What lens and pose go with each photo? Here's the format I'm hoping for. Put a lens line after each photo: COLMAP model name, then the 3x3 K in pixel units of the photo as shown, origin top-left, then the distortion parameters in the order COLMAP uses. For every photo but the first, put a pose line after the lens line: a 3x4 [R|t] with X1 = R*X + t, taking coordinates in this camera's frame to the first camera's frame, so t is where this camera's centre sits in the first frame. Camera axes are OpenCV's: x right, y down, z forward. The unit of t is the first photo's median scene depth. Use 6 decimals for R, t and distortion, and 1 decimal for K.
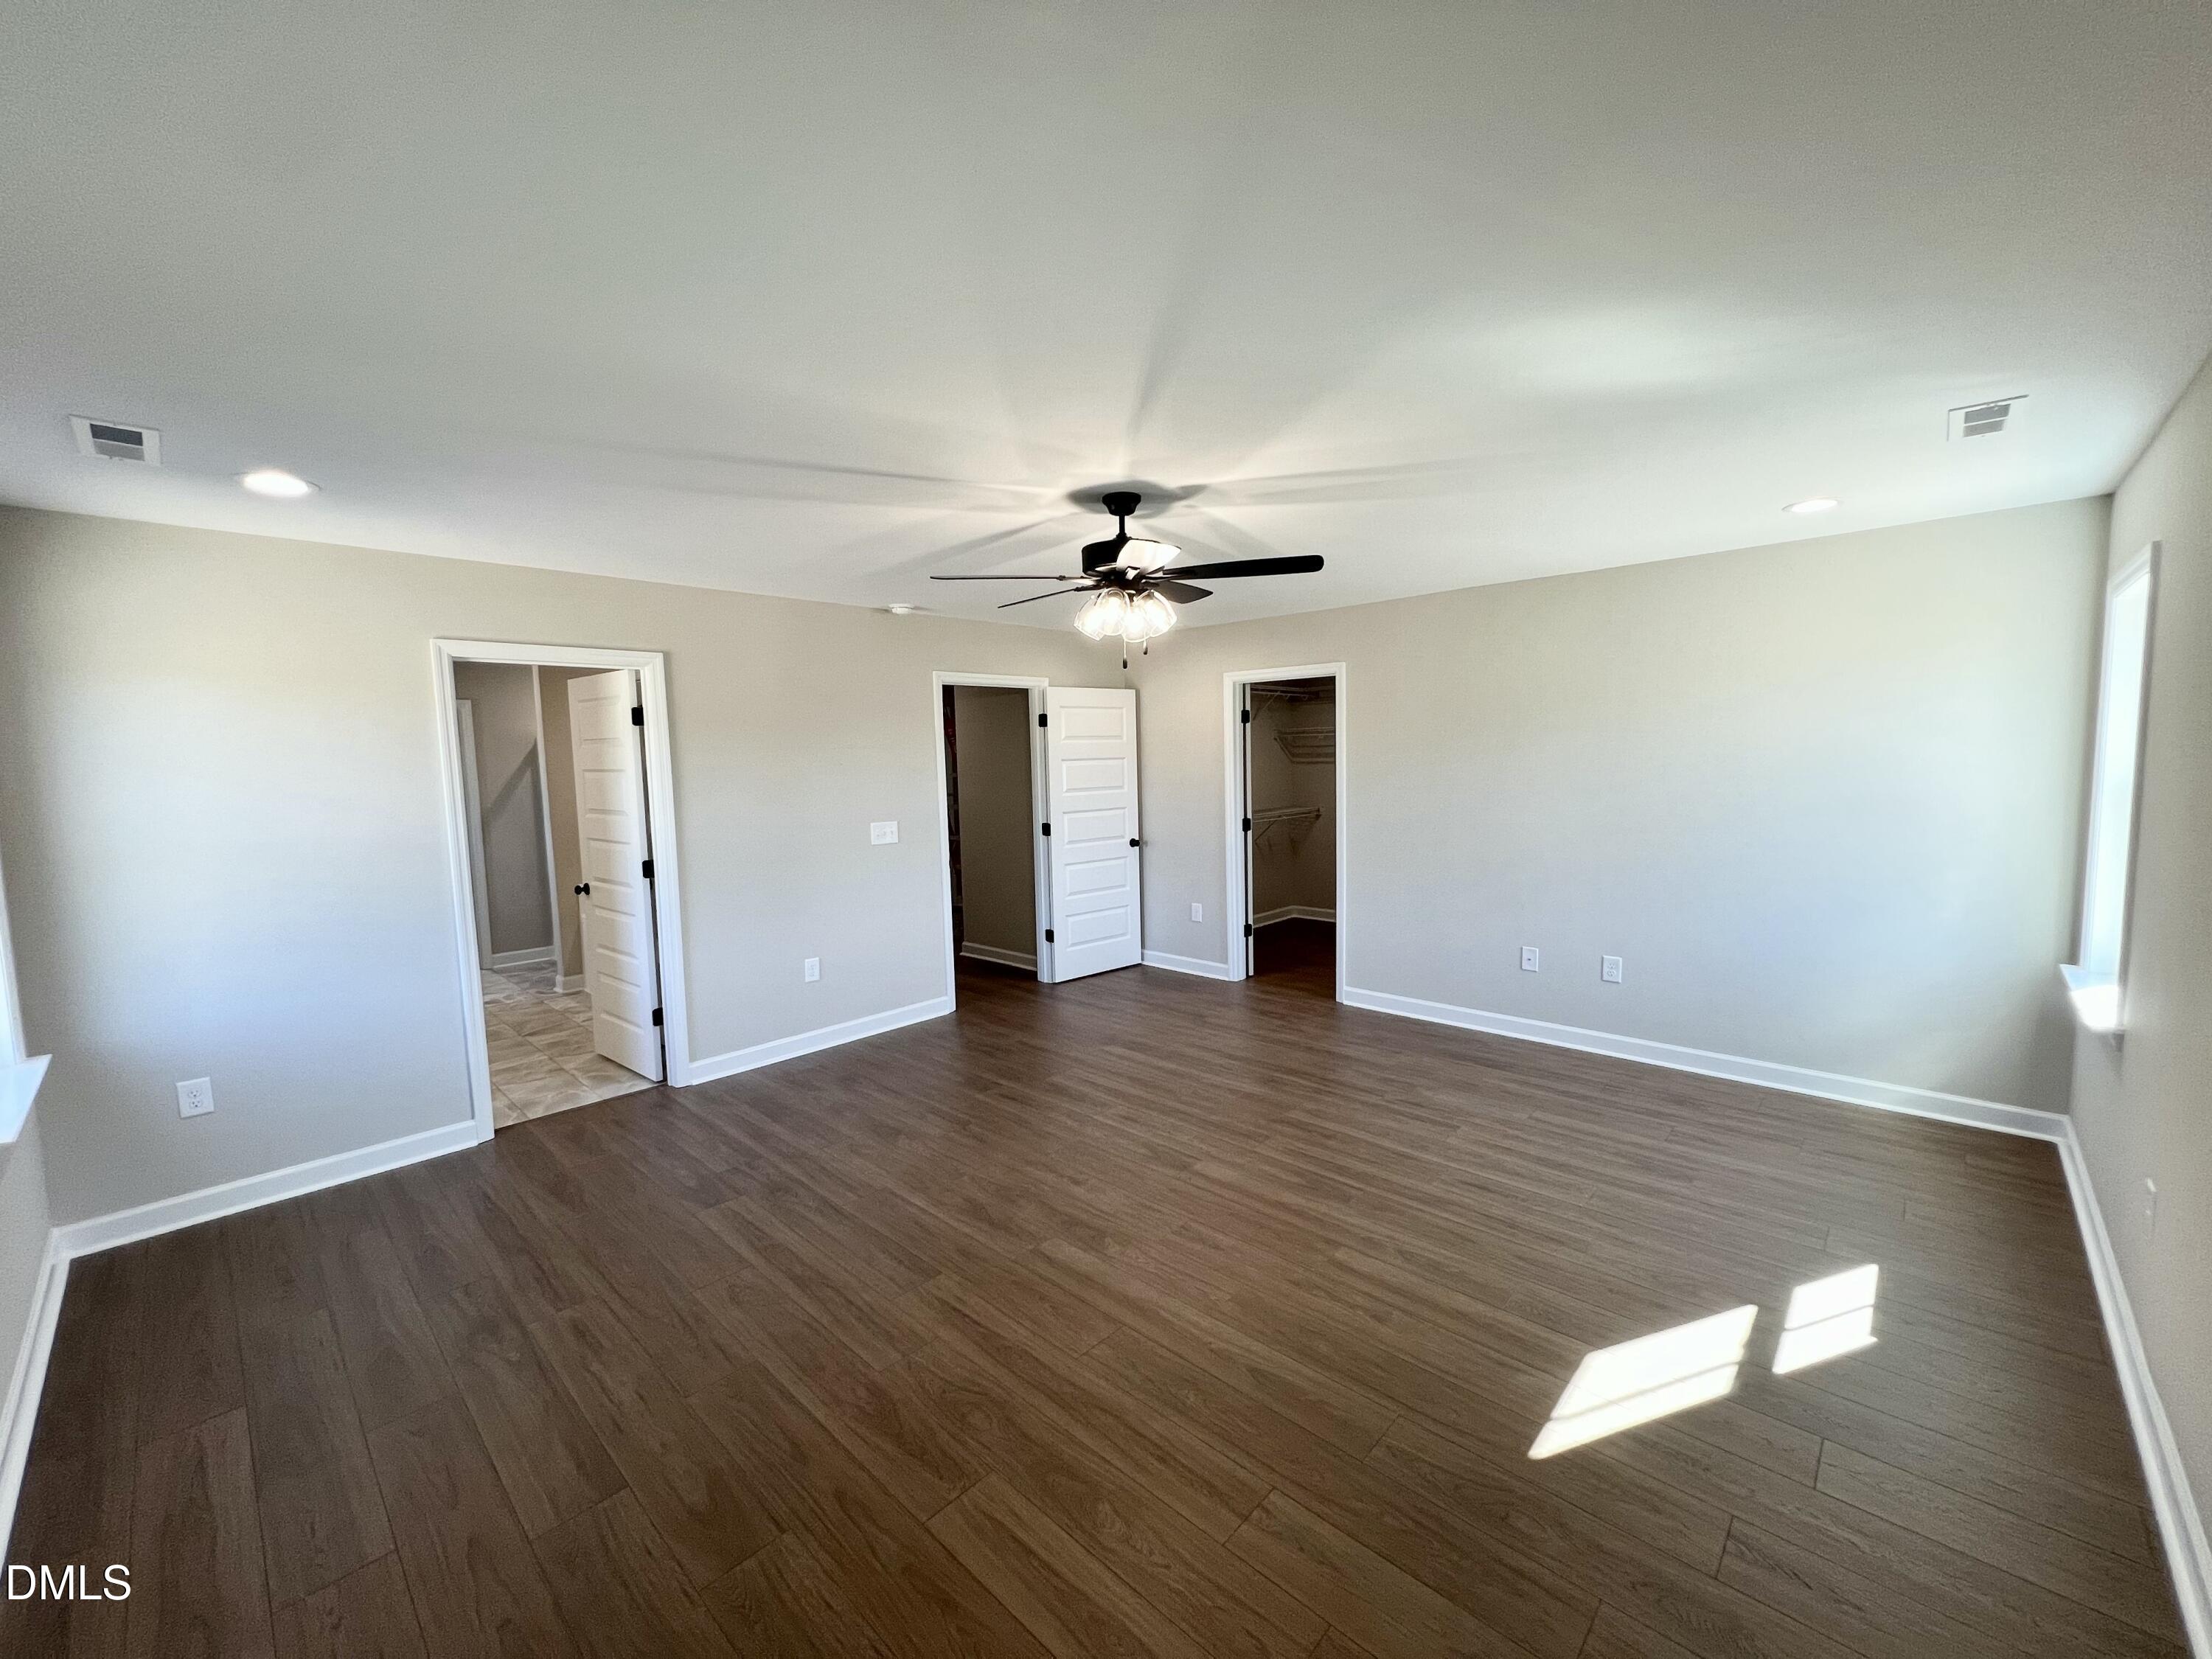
lens RADIAL K [[893.5, 0, 1111.1], [0, 893.5, 831.4], [0, 0, 1]] dist [0.000130, -0.000028]
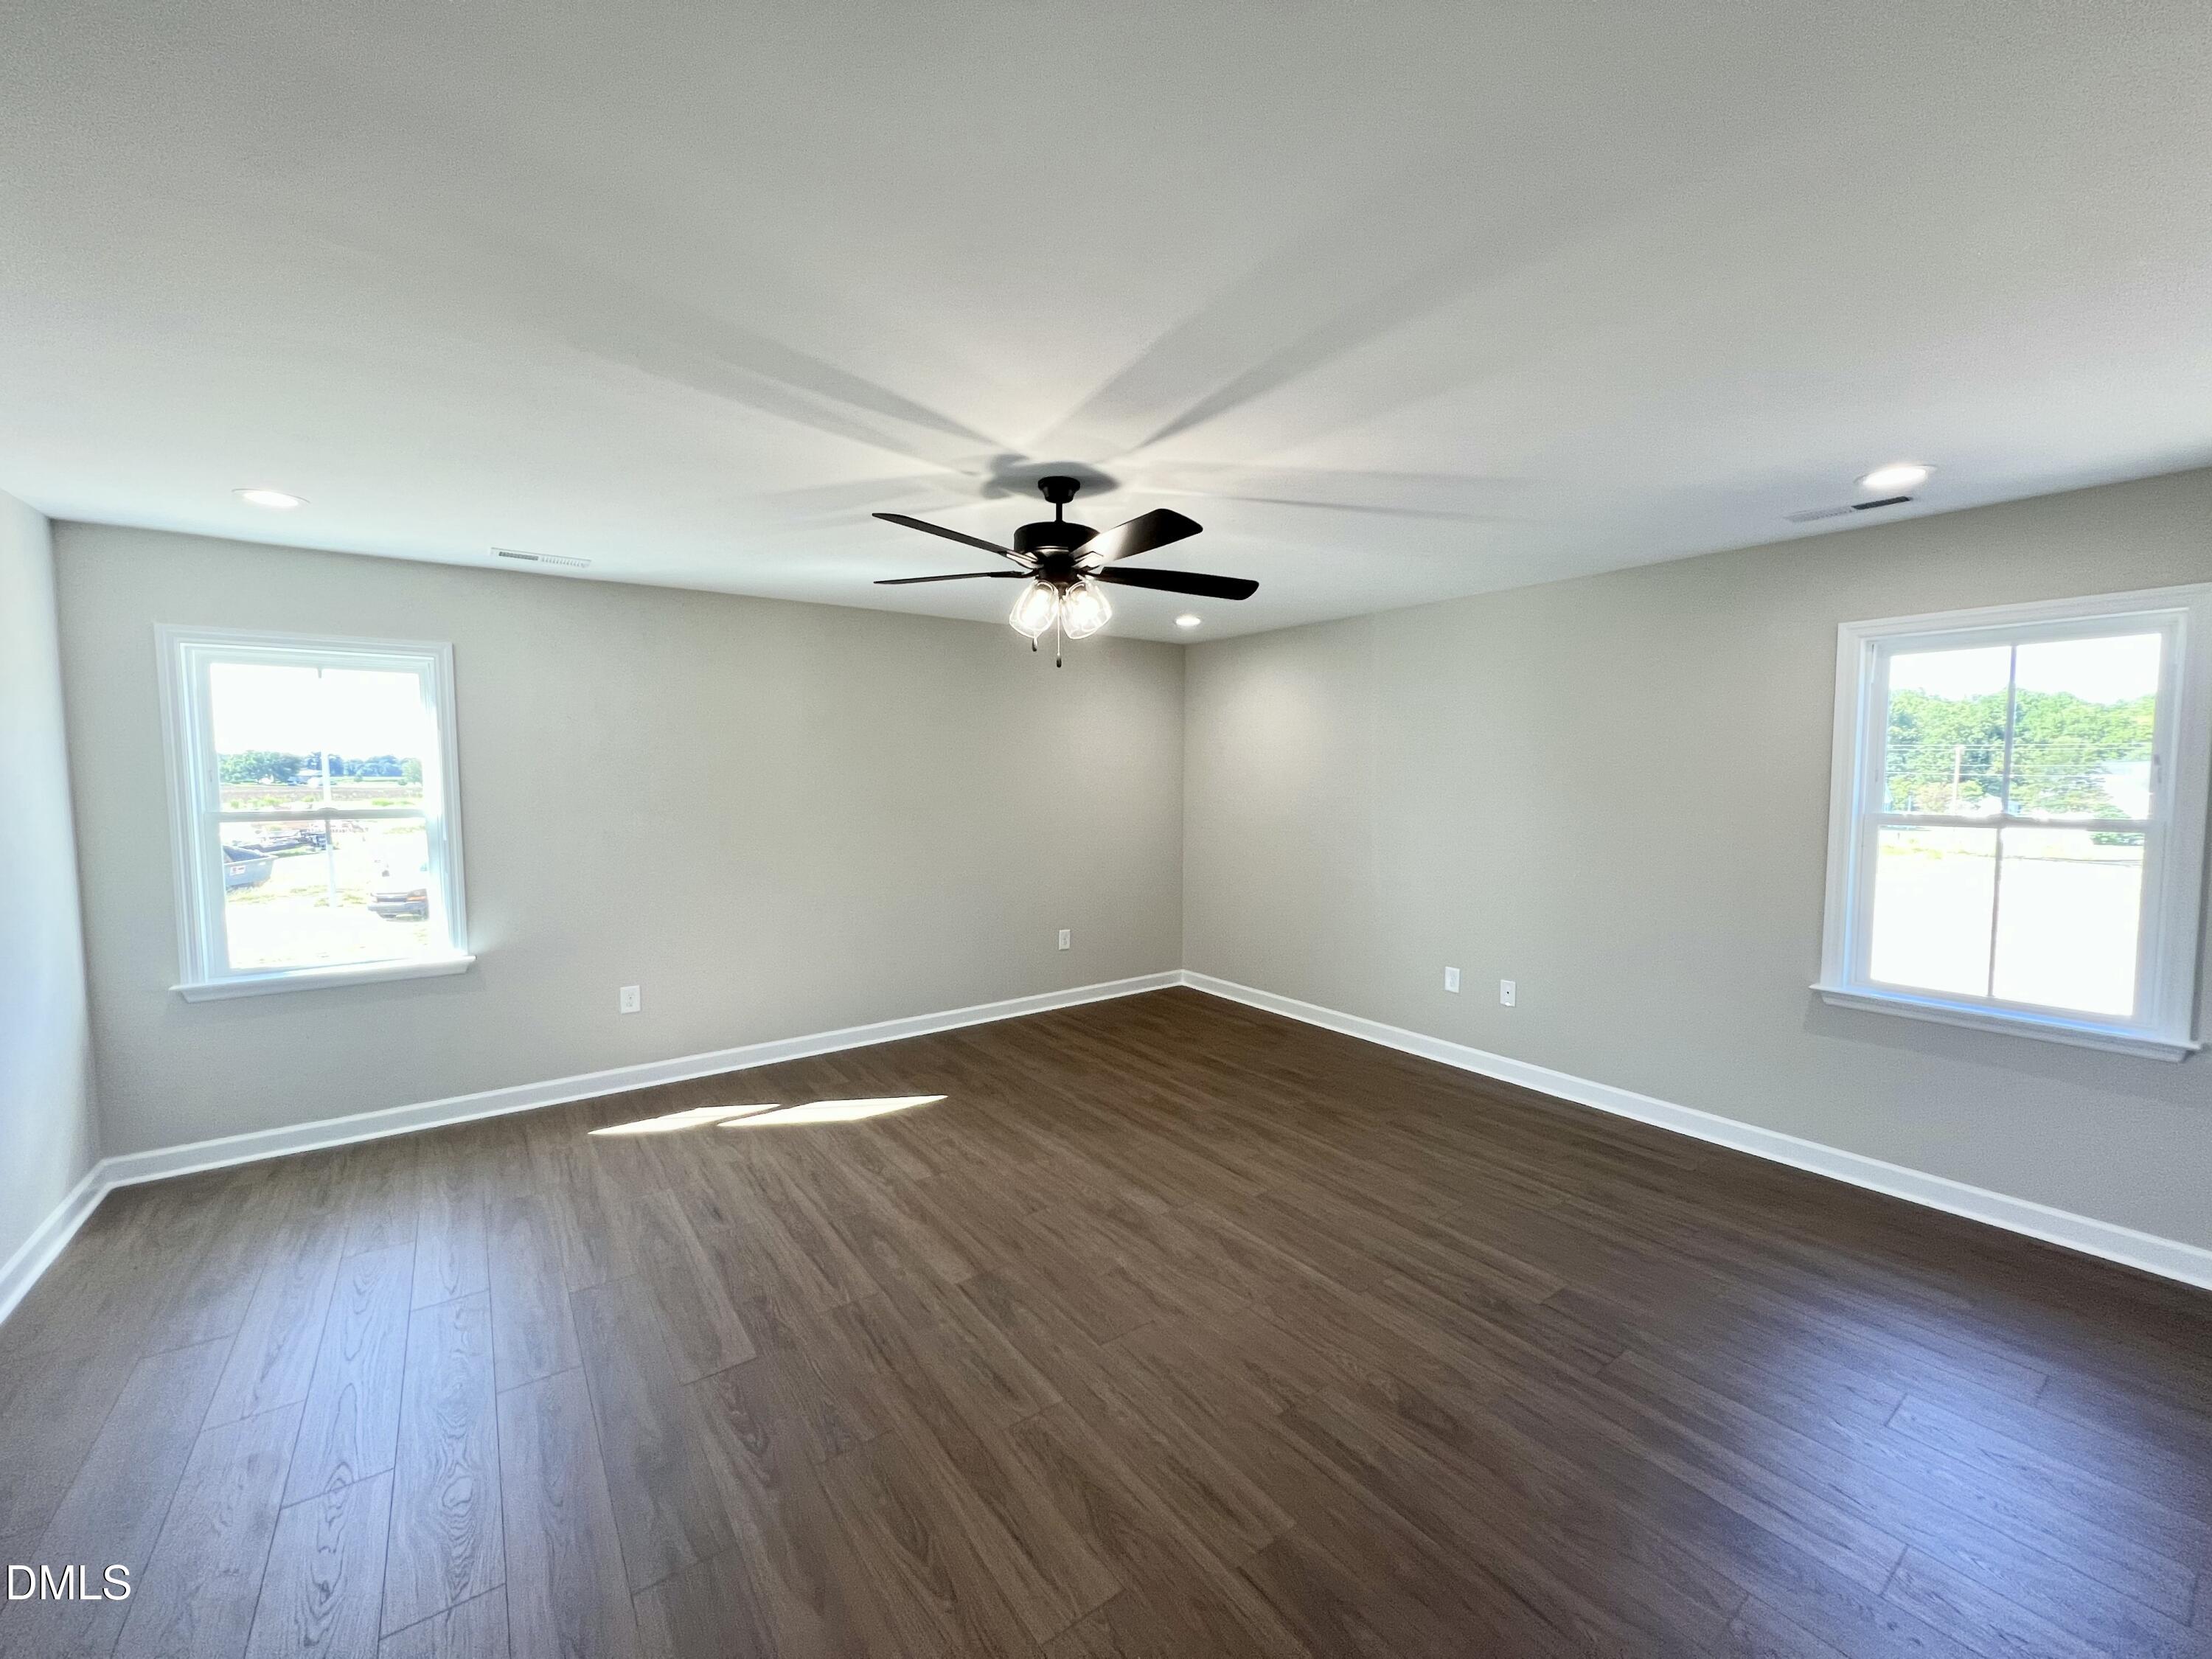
lens RADIAL K [[893.5, 0, 1111.1], [0, 893.5, 831.4], [0, 0, 1]] dist [0.000130, -0.000028]
pose [[-0.983355, 0.010399, 0.181397, -0.205051], [0.038769, 0.987378, 0.153565, -0.157875], [-0.177510, 0.158041, -0.971346, 1.948281]]
